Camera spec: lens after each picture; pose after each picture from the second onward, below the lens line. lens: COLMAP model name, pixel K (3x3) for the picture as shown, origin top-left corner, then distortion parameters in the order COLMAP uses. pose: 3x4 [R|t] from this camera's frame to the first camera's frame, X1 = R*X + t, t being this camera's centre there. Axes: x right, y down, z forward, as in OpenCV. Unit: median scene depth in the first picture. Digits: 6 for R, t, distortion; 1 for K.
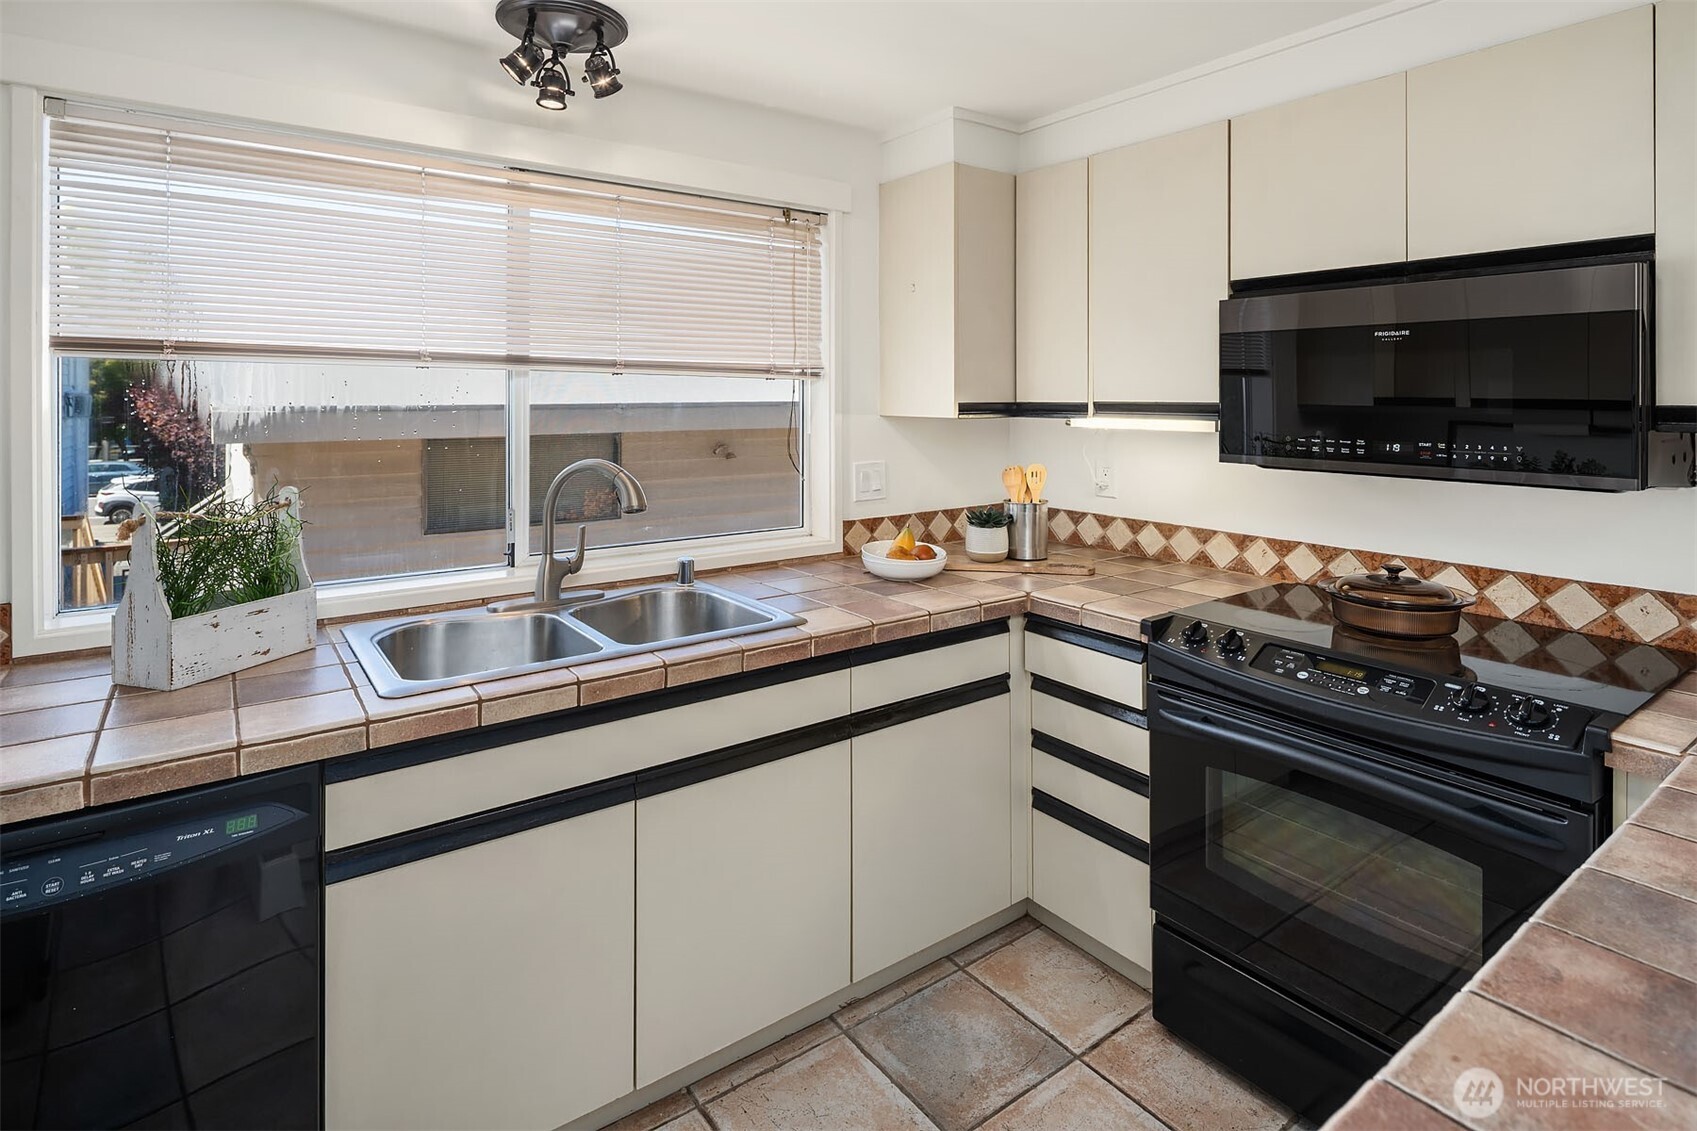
lens RADIAL K [[854.2, 0, 847.9], [0, 854.2, 397.9], [0, 0, 1]] dist [-0.002133, -0.001982]
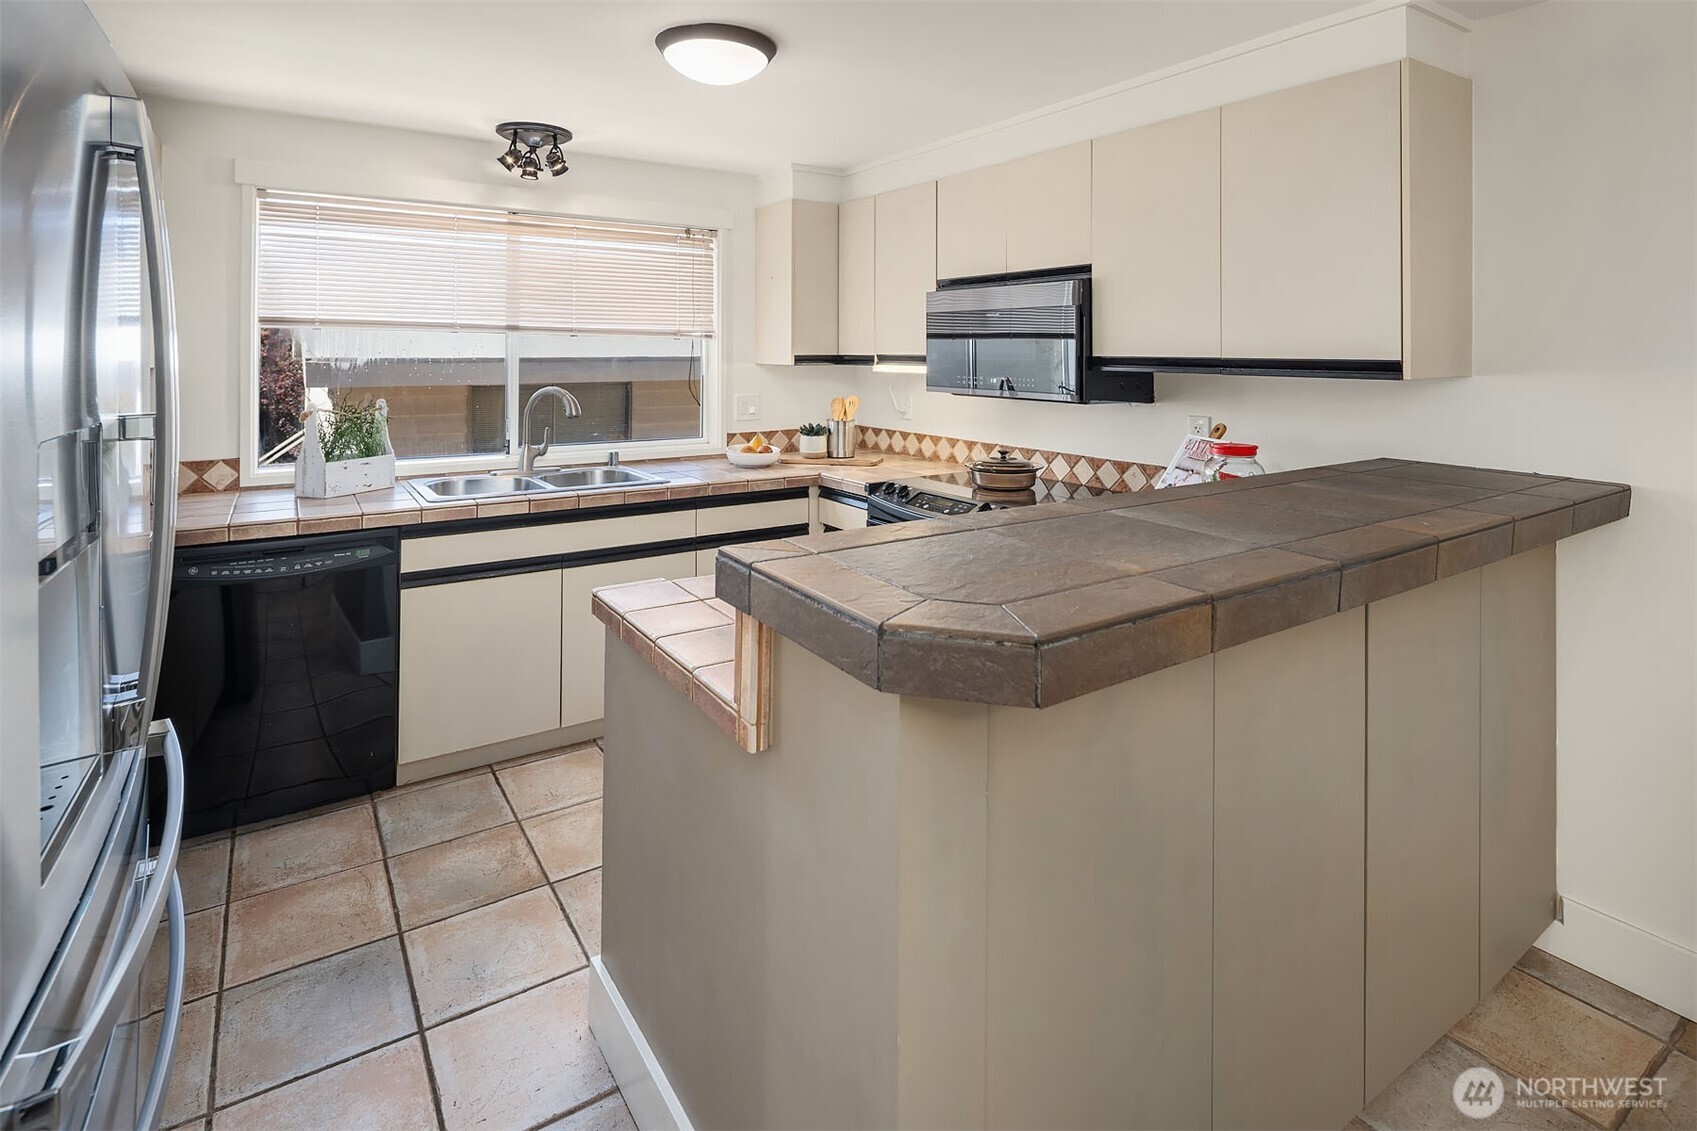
lens RADIAL K [[839.5, 0, 828.7], [0, 839.5, 347.1], [0, 0, 1]] dist [0.000668, 0.000286]
pose [[0.997903, 0.002533, -0.064675, 0.329899], [-0.003078, 0.999961, -0.008329, 0.004273], [0.064651, 0.008511, 0.997872, -0.579602]]
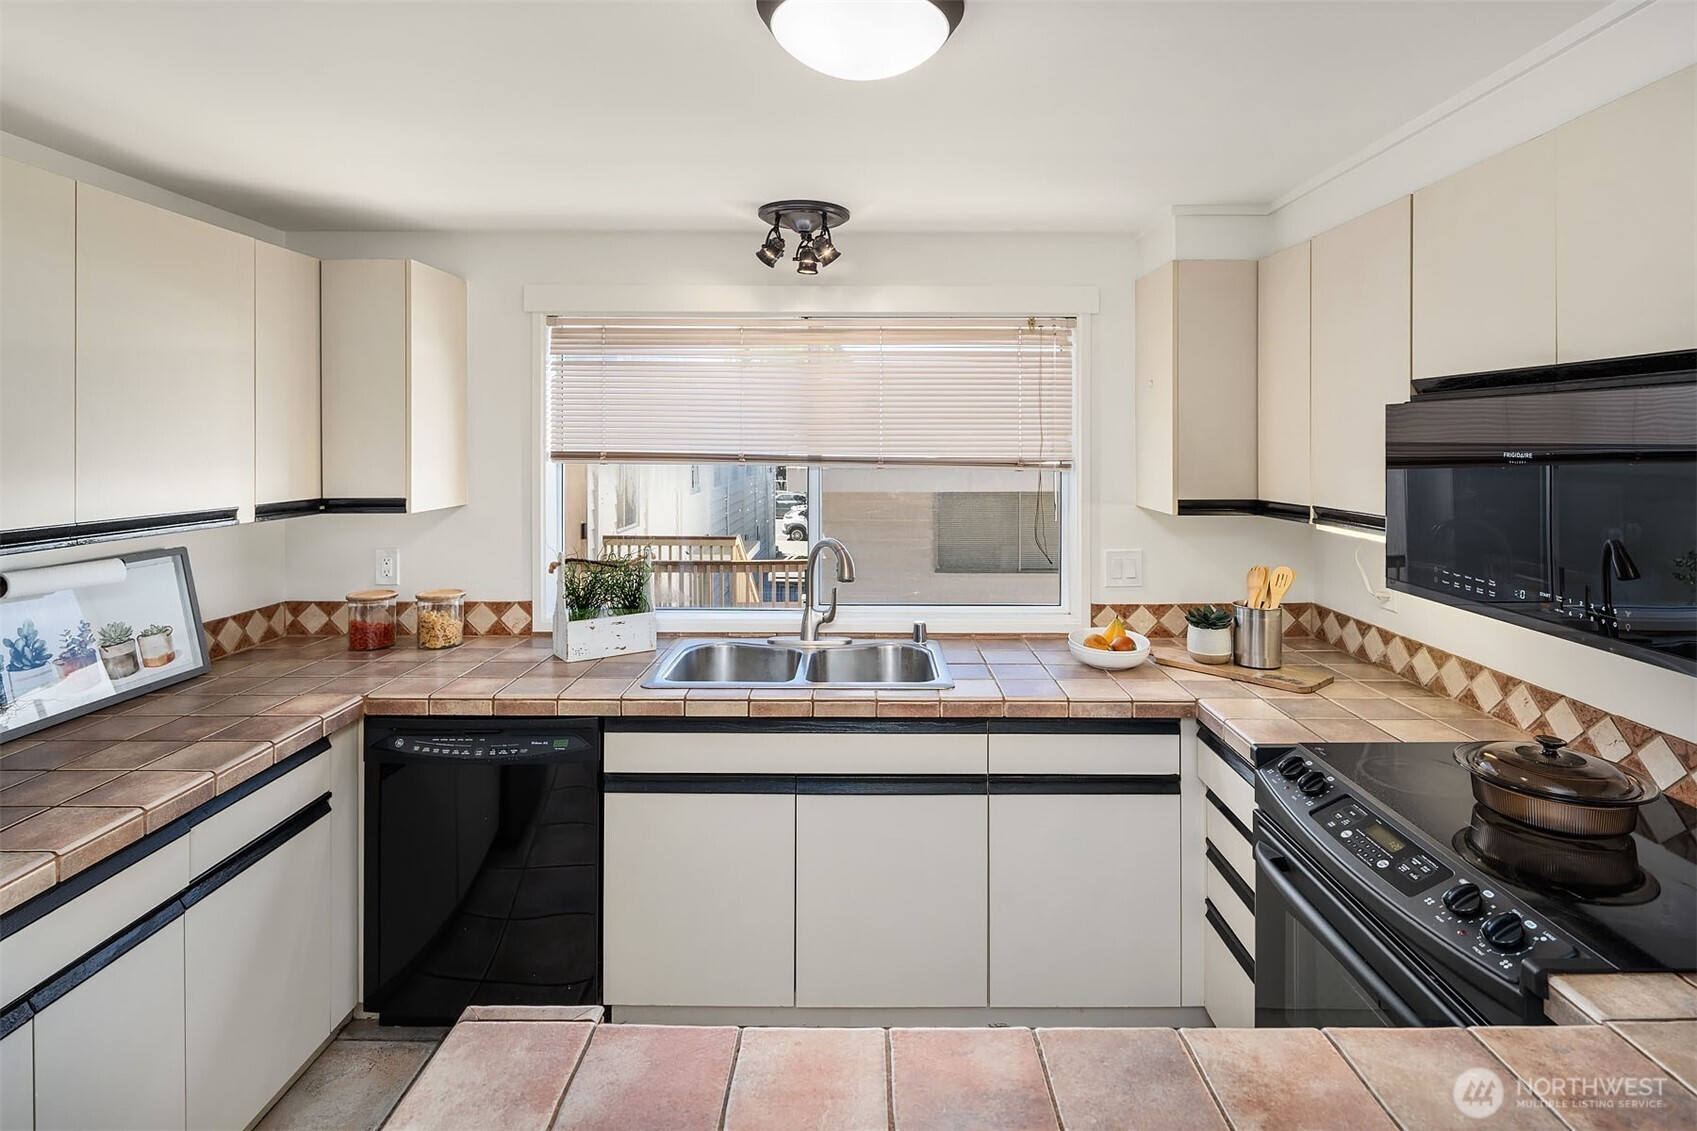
lens RADIAL K [[856.9, 0, 875.0], [0, 856.9, 440.2], [0, 0, 1]] dist [0.000289, -0.000837]
pose [[0.808132, -0.001895, -0.588998, 0.496705], [-0.000110, 0.999994, -0.003369, -0.069370], [0.589001, 0.002788, 0.808127, -0.027946]]
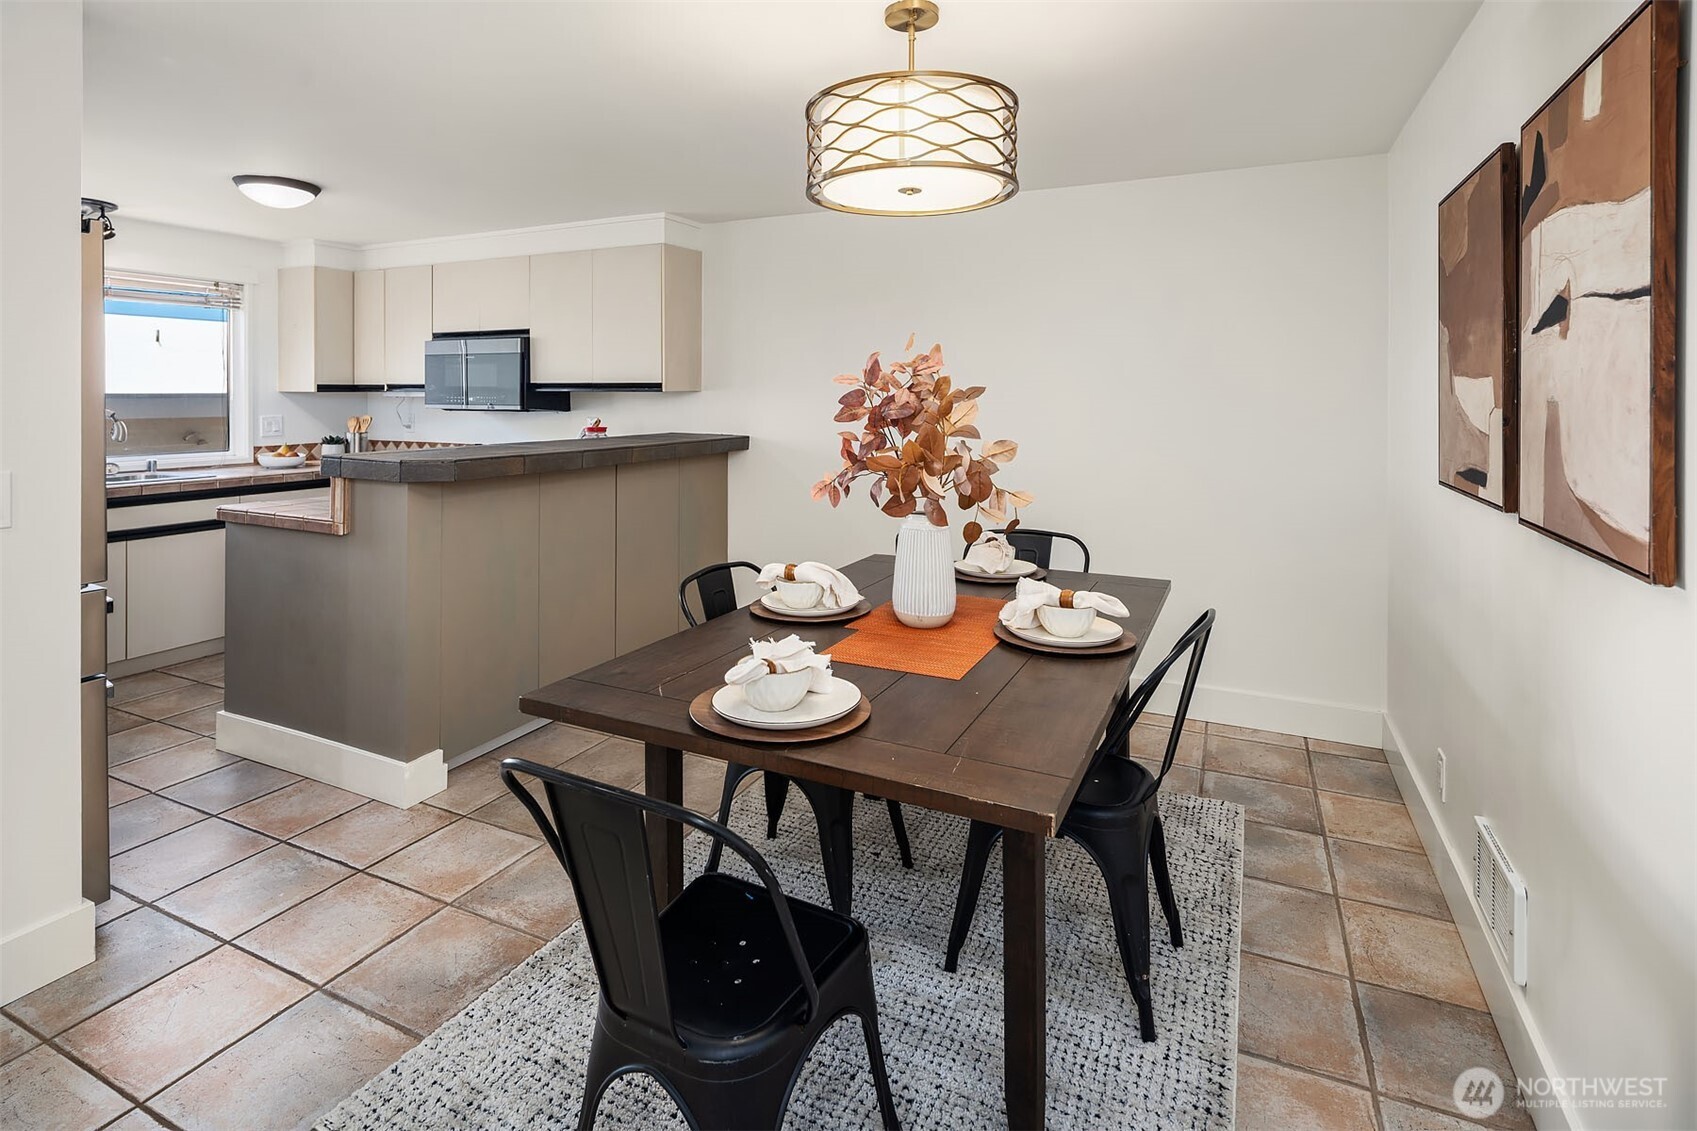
lens RADIAL K [[863.2, 0, 818.7], [0, 863.2, 400.4], [0, 0, 1]] dist [-0.000718, -0.000488]
pose [[0.891529, -0.001406, 0.452962, 0.301997], [0.000314, 0.999997, 0.002487, 0.044989], [-0.452964, -0.002075, 0.891526, -1.580447]]
